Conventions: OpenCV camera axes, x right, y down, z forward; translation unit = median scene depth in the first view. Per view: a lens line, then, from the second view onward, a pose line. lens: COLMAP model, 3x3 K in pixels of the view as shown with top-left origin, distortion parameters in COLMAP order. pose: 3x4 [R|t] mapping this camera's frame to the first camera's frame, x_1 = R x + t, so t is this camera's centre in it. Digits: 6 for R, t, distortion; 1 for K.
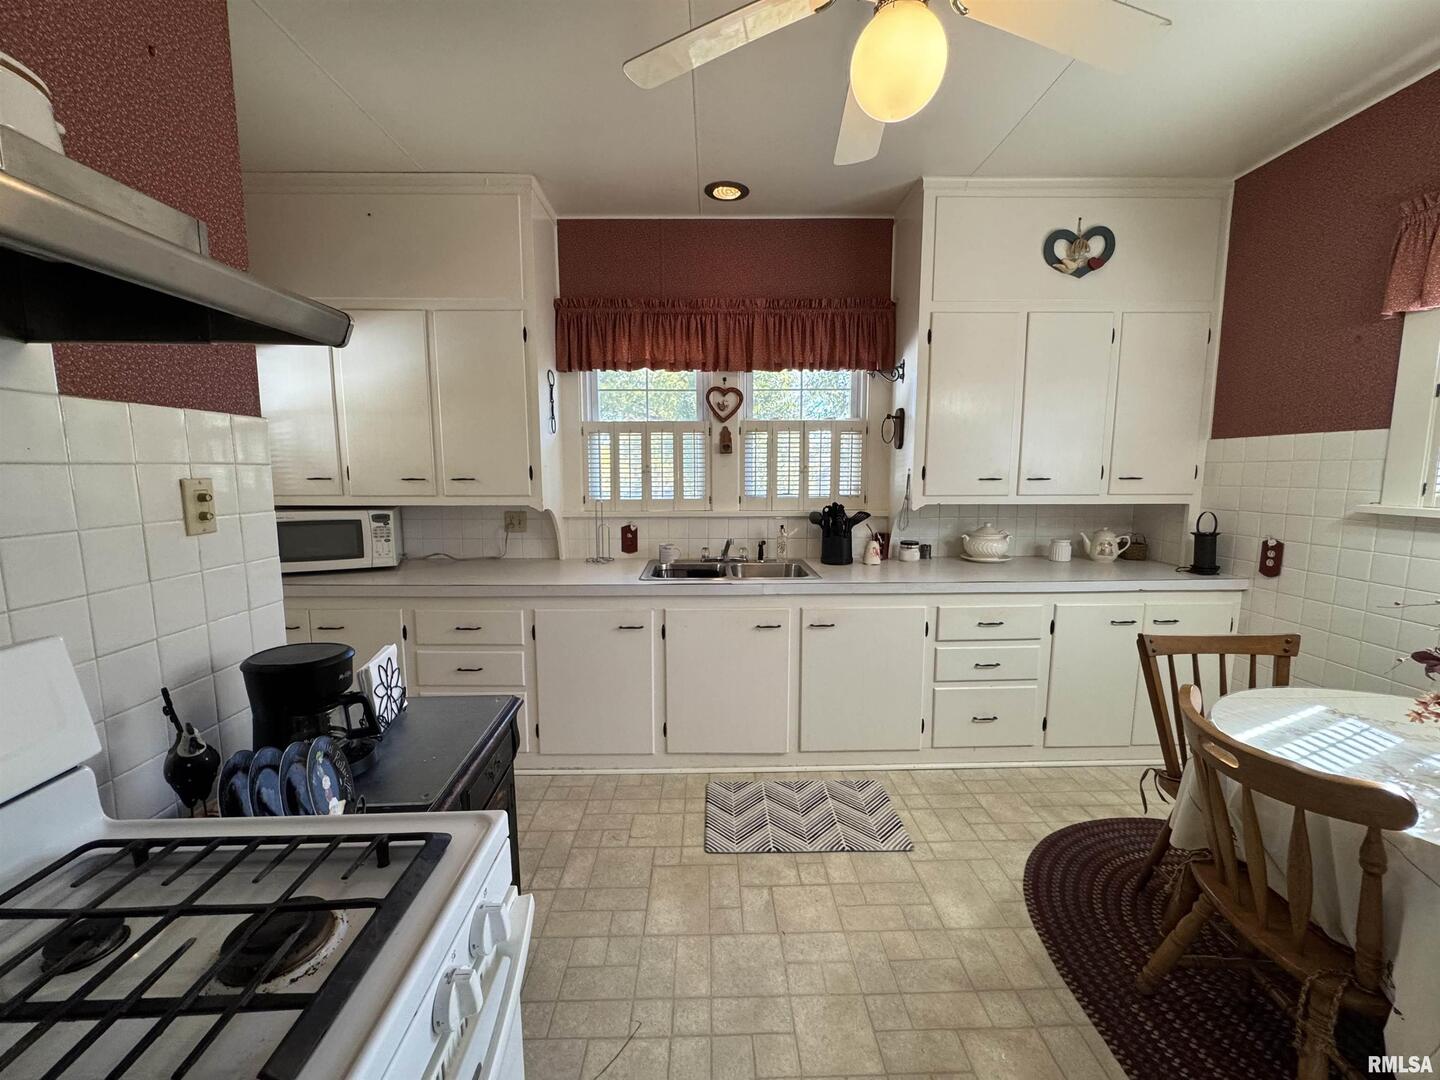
lens RADIAL K [[571.9, 0, 719.8], [0, 571.9, 537.7], [0, 0, 1]] dist [-0.000187, 0.000220]
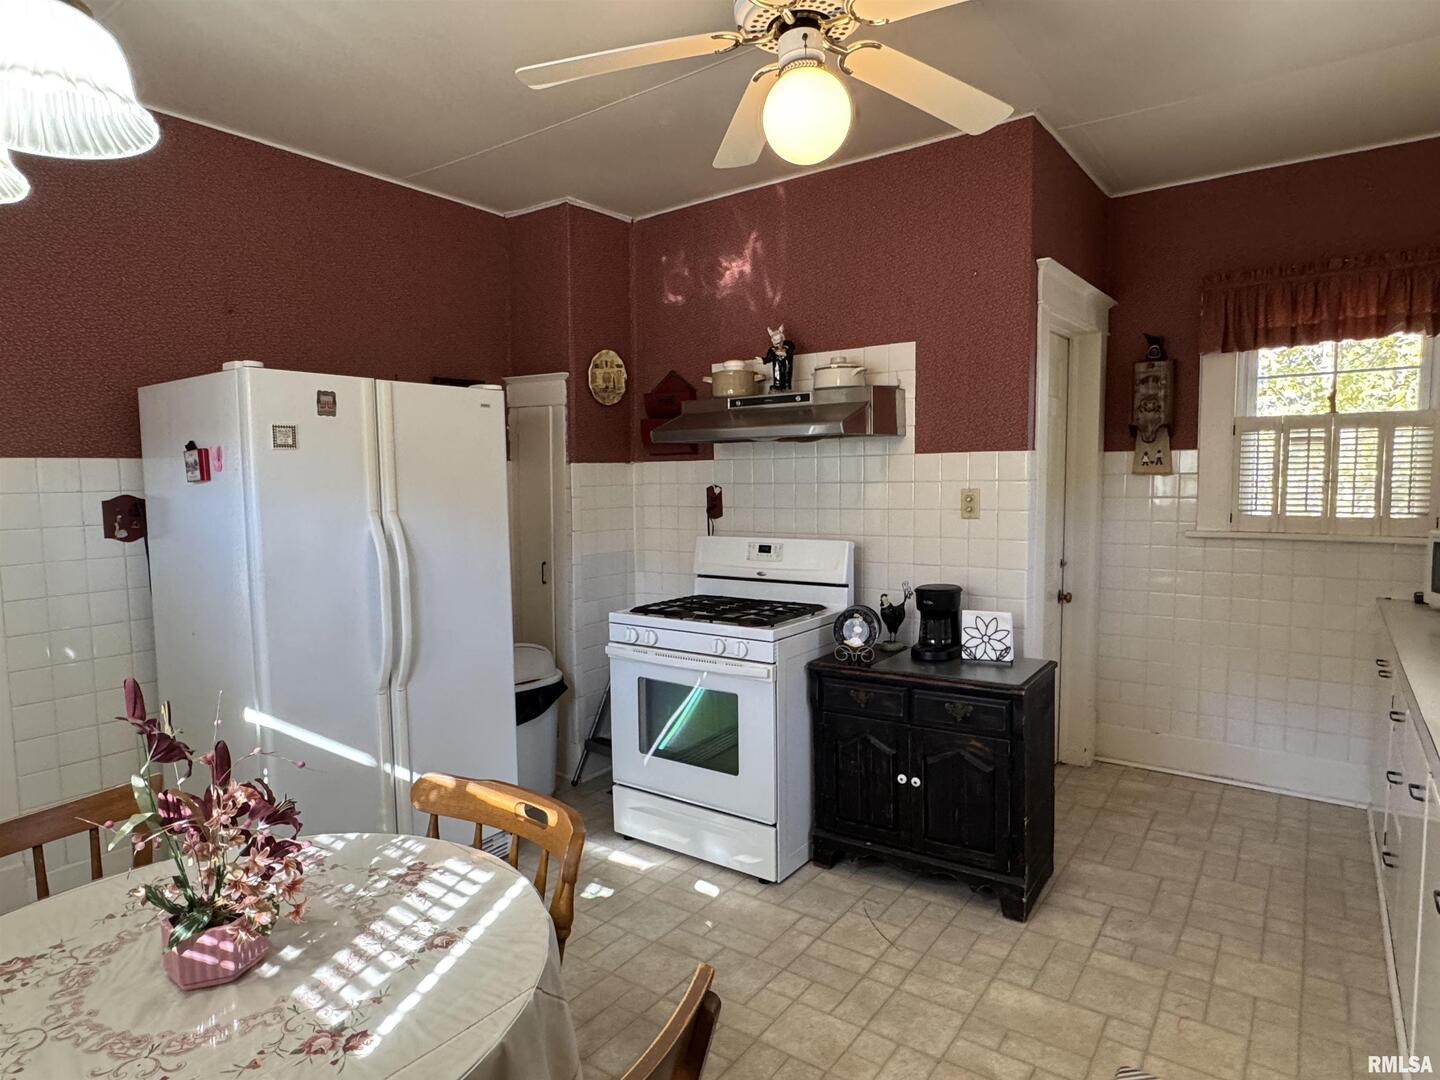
lens RADIAL K [[832.2, 0, 719.1], [0, 832.2, 539.5], [0, 0, 1]] dist [-0.007012, 0.002107]
pose [[-0.601412, 0.072025, -0.795686, 0.675277], [-0.081807, 0.985142, 0.151008, -0.109450], [0.794740, 0.155910, -0.586584, 0.758503]]
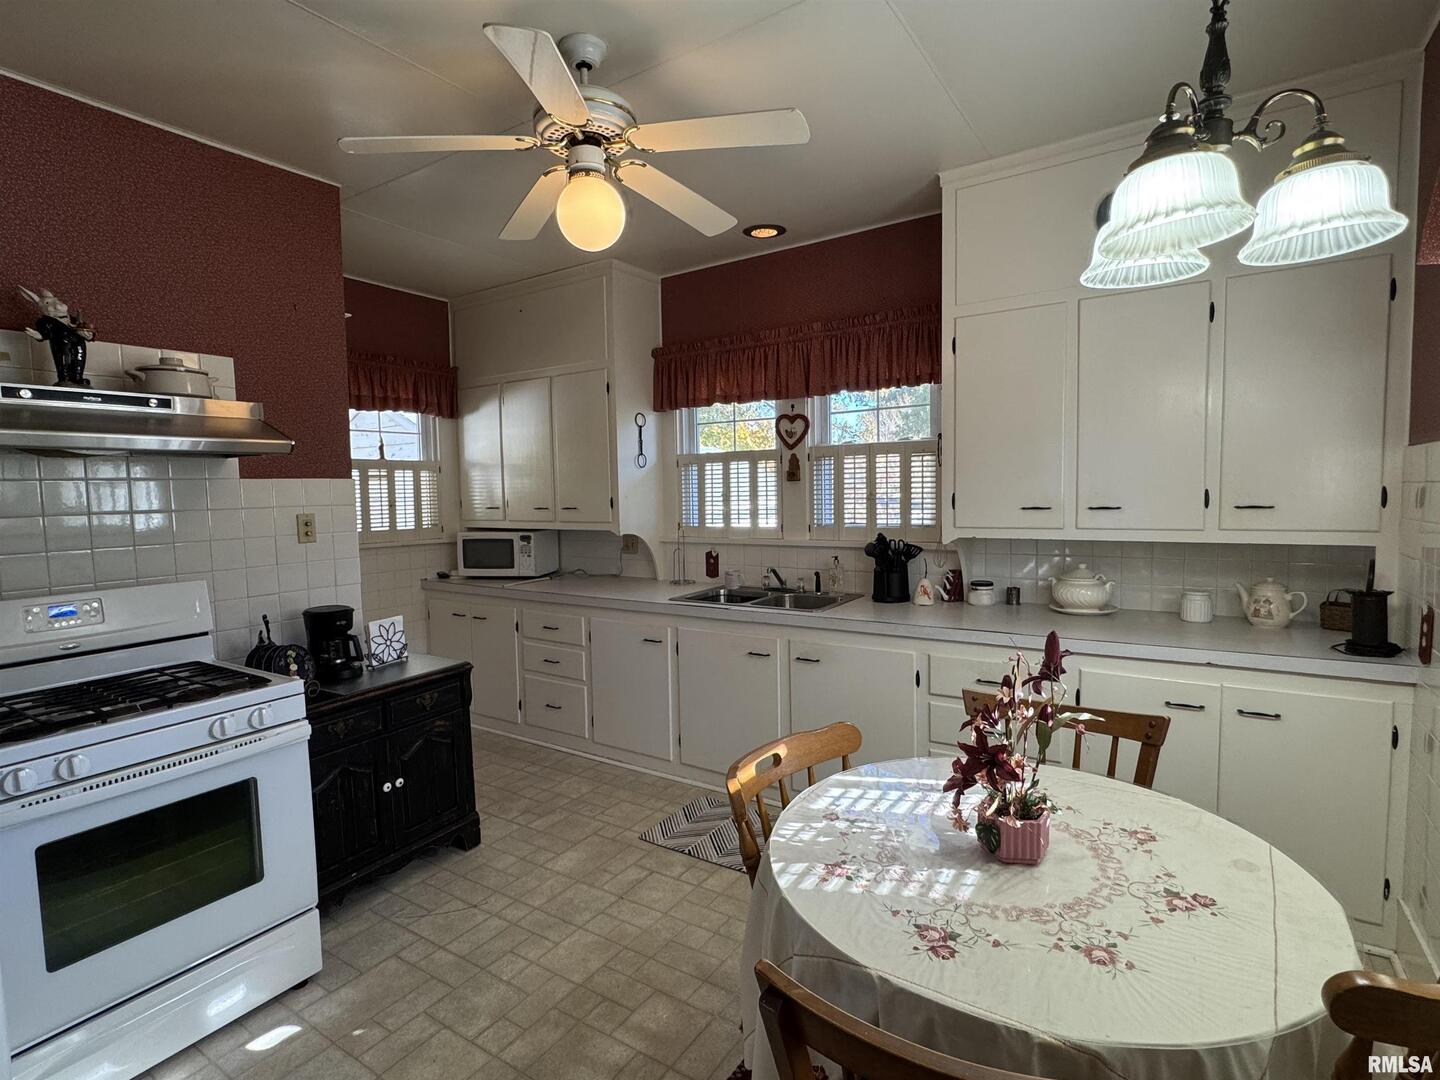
lens RADIAL K [[716.0, 0, 716.2], [0, 716.0, 539.2], [0, 0, 1]] dist [0.000701, -0.000072]
pose [[0.825482, 0.024823, -0.563883, 0.616875], [-0.049483, 0.998369, -0.028490, -0.006896], [0.562256, 0.051421, 0.825363, -0.082719]]
